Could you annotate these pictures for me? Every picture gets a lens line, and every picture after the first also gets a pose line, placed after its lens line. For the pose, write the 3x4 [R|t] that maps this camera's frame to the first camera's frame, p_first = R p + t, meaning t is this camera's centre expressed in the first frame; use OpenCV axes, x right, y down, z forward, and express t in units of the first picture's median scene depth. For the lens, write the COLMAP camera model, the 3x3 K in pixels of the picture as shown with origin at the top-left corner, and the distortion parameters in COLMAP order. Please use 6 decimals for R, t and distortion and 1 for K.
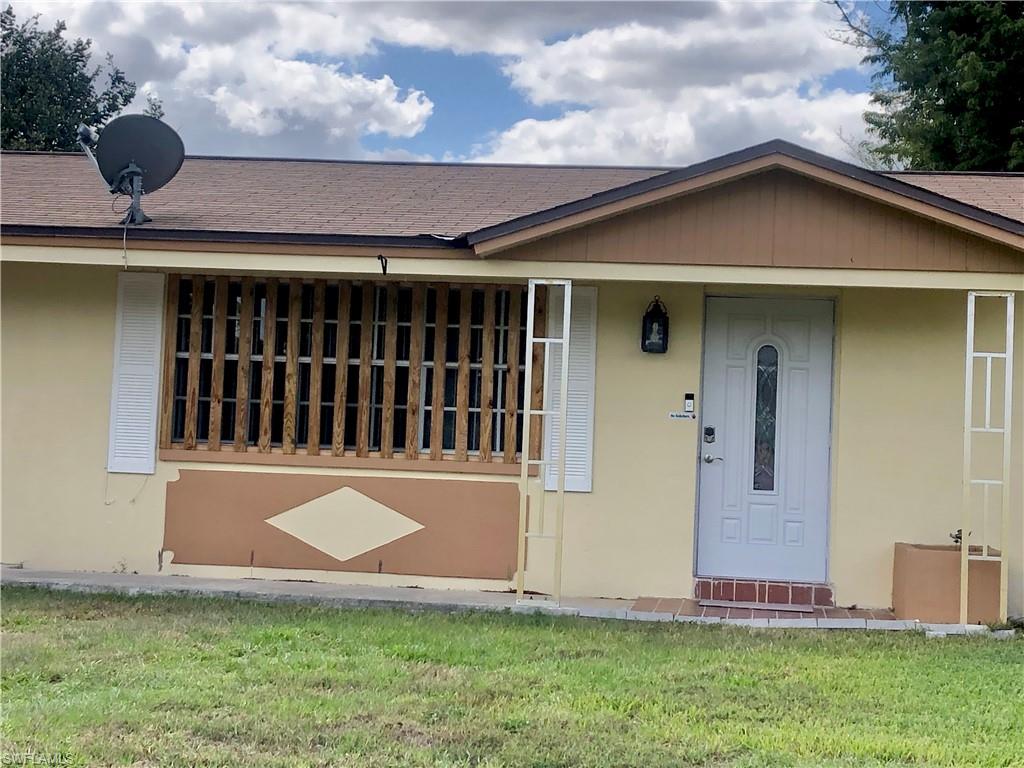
lens RADIAL K [[1948.8, 0, 512.0], [0, 1948.8, 384.0], [0, 0, 1]] dist [0.172591, -0.083101]
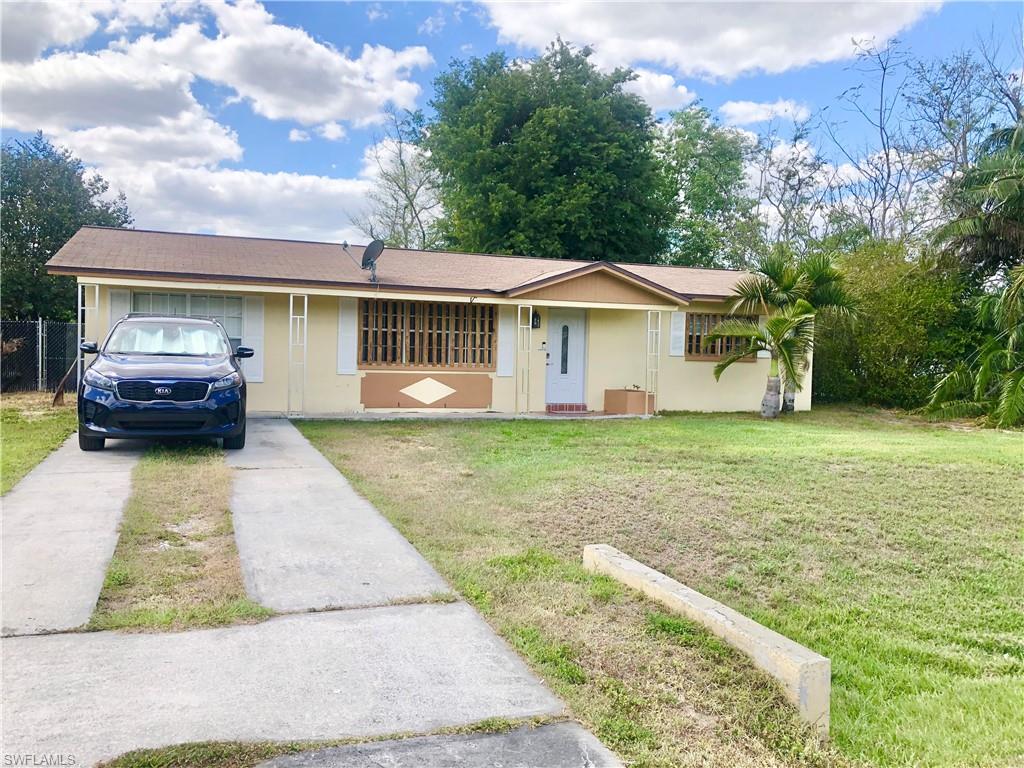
lens RADIAL K [[862.4, 0, 512.0], [0, 862.4, 384.0], [0, 0, 1]] dist [0.054058, -0.001799]
pose [[0.870699, -0.039761, 0.490206, -0.575964], [-0.006293, 0.995744, 0.091942, -0.049635], [-0.491776, -0.083139, 0.866744, -0.102324]]
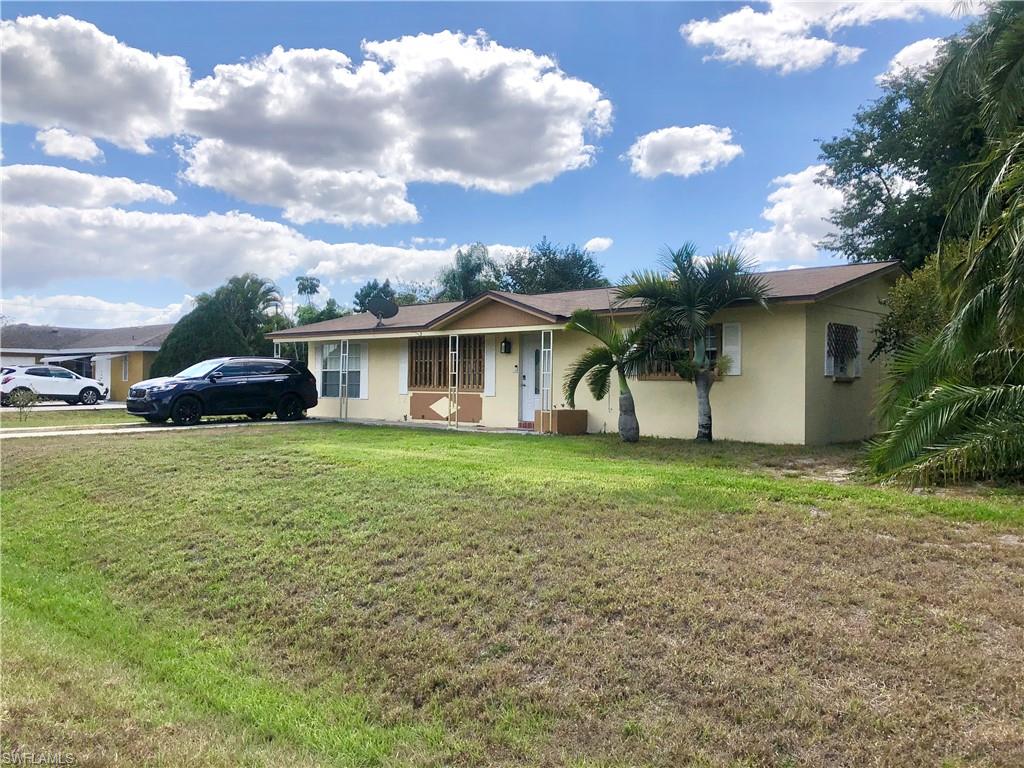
lens RADIAL K [[862.4, 0, 512.0], [0, 862.4, 384.0], [0, 0, 1]] dist [0.054058, -0.001799]
pose [[0.824110, -0.033462, -0.565440, 0.887263], [0.040153, 0.999193, -0.000609, 0.035949], [0.565004, -0.022202, 0.824789, -0.202356]]
